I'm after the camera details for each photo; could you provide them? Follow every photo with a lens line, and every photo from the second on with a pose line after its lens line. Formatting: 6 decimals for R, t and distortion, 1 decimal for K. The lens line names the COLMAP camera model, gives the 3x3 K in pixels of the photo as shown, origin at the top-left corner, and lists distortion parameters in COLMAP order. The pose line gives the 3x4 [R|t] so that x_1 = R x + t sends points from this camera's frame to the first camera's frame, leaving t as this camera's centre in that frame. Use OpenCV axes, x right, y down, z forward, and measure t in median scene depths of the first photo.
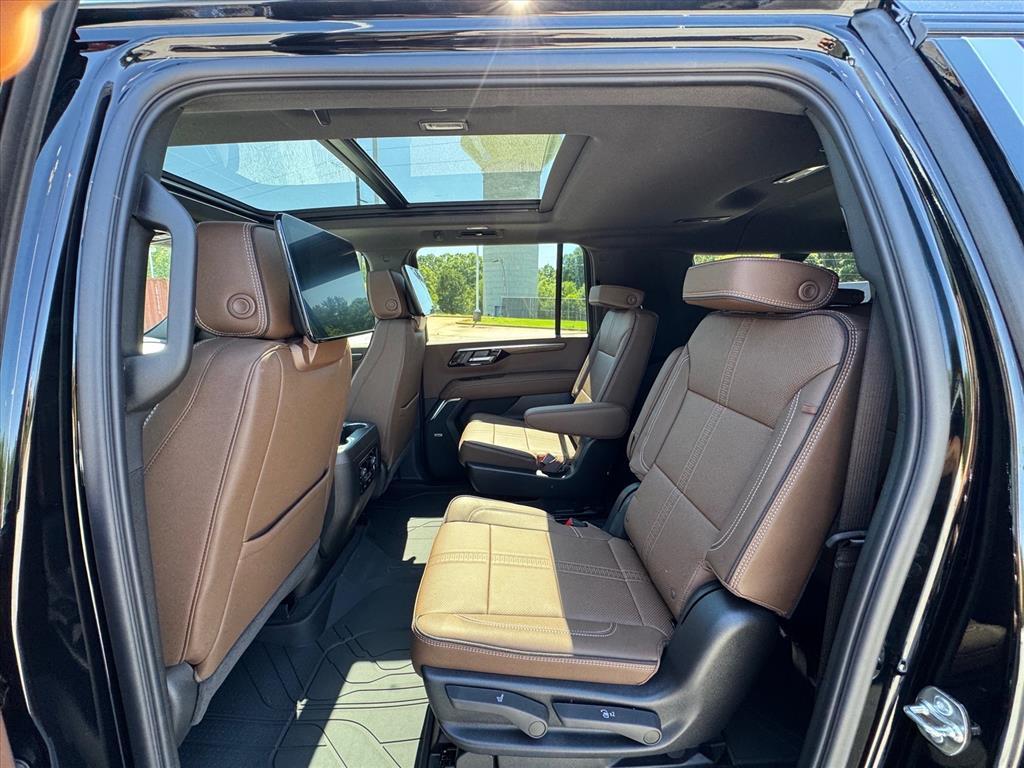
lens RADIAL K [[406.4, 0, 512.0], [0, 406.4, 384.0], [0, 0, 1]] dist [-0.002265, -0.000166]
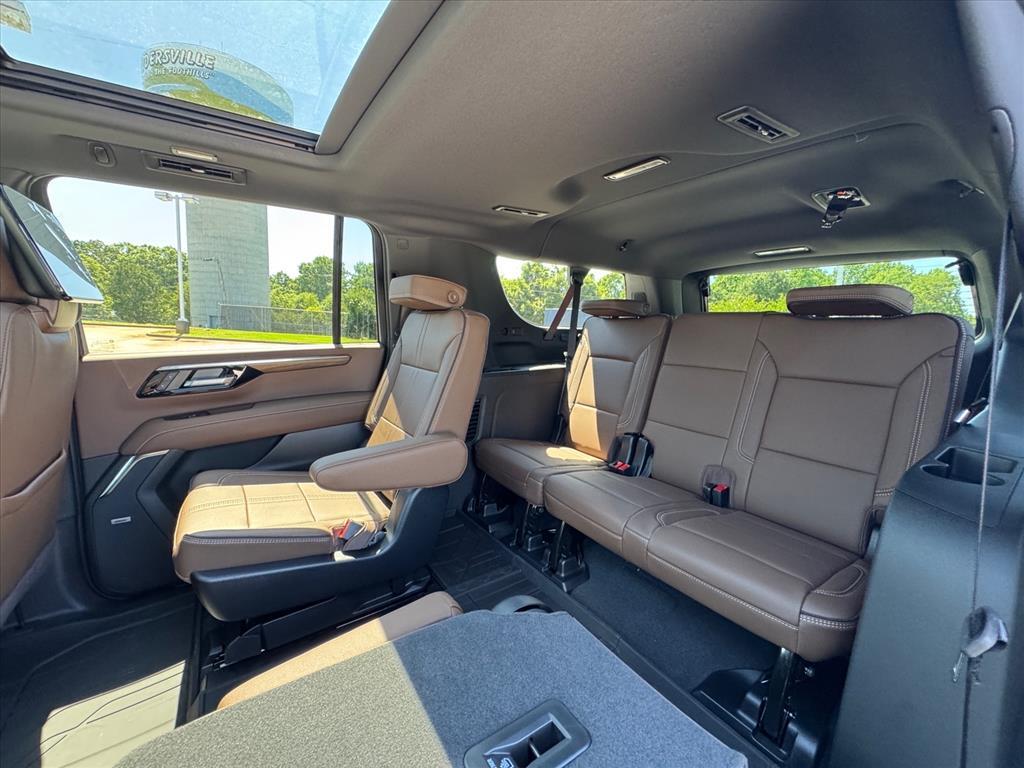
lens RADIAL K [[406.4, 0, 512.0], [0, 406.4, 384.0], [0, 0, 1]] dist [-0.002265, -0.000166]
pose [[0.828578, -0.046149, 0.557969, -0.043379], [0.067890, 0.997525, -0.018312, -0.017619], [-0.555743, 0.053053, 0.829660, 0.260992]]
